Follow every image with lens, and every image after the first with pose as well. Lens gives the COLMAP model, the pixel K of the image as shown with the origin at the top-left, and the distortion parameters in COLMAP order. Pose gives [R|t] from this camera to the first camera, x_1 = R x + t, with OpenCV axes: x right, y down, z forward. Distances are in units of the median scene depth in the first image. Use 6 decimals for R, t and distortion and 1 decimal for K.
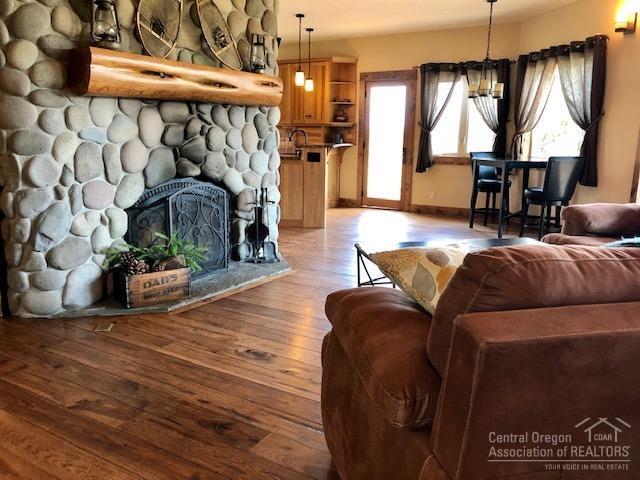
lens RADIAL K [[525.2, 0, 319.5], [0, 525.2, 240.1], [0, 0, 1]] dist [-0.002698, -0.001223]
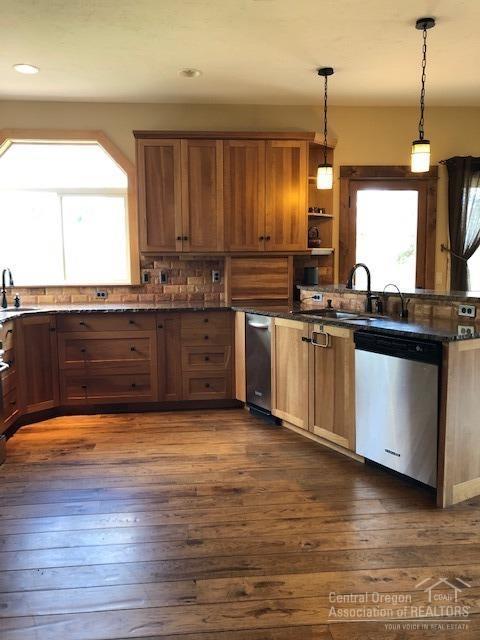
lens RADIAL K [[525.2, 0, 240.4], [0, 525.2, 319.5], [0, 0, 1]] dist [-0.002698, -0.001223]
pose [[0.805933, -0.093434, 0.584587, -0.371870], [0.136814, 0.990131, -0.030366, -0.141243], [-0.575980, 0.104453, 0.810763, 0.591479]]
